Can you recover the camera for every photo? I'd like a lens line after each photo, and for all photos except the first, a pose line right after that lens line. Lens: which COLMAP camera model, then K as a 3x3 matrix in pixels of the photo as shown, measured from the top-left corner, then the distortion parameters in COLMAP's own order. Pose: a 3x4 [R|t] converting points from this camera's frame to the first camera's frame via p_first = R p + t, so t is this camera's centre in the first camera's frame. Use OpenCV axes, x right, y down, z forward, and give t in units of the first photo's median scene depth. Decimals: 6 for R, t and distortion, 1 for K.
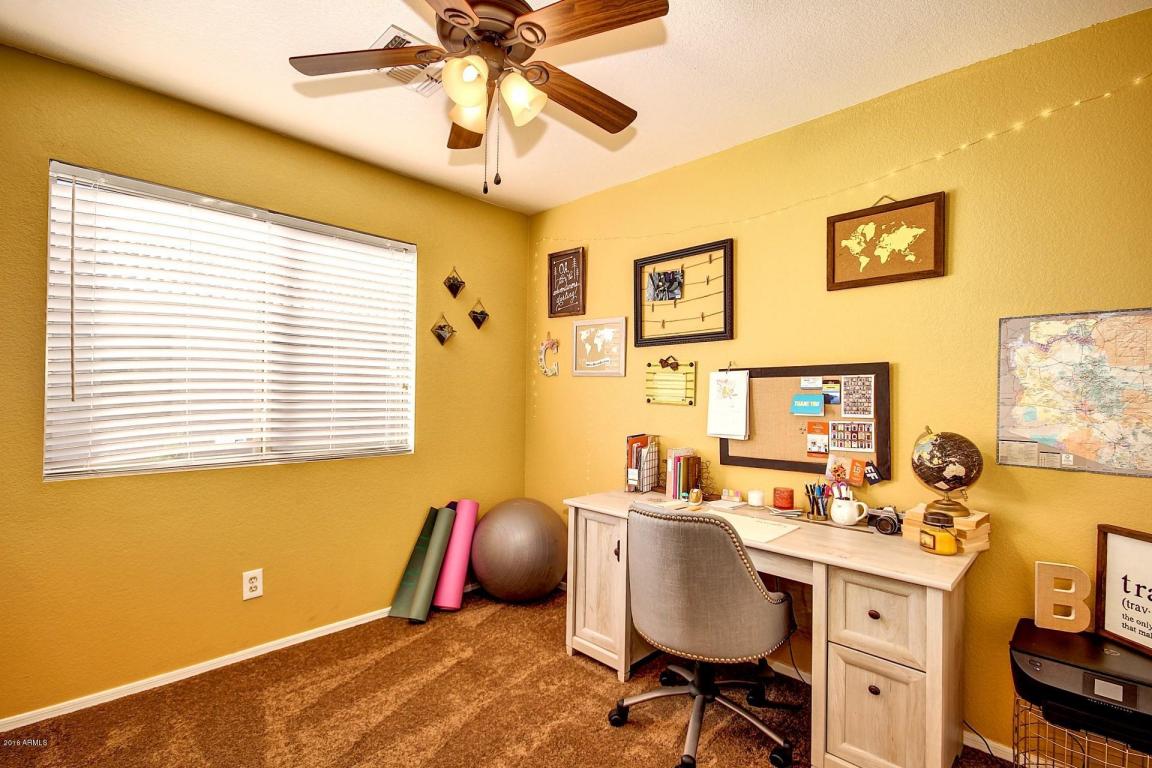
lens RADIAL K [[530.8, 0, 579.4], [0, 530.8, 389.9], [0, 0, 1]] dist [0.003050, -0.004644]
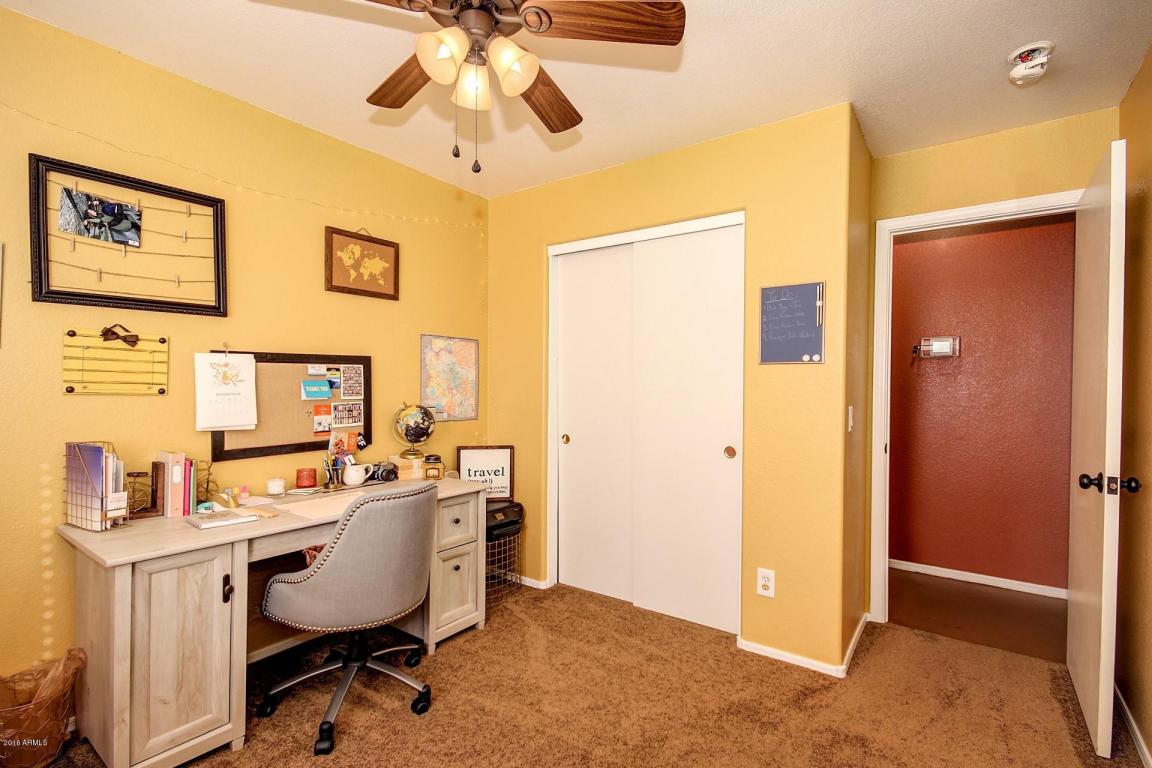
lens RADIAL K [[530.8, 0, 580.6], [0, 530.8, 384.8], [0, 0, 1]] dist [0.003050, -0.004644]
pose [[-0.151150, -0.015905, 0.988383, -0.767501], [-0.019075, 0.999731, 0.013170, -0.007475], [-0.988327, -0.016863, -0.151413, 0.638006]]
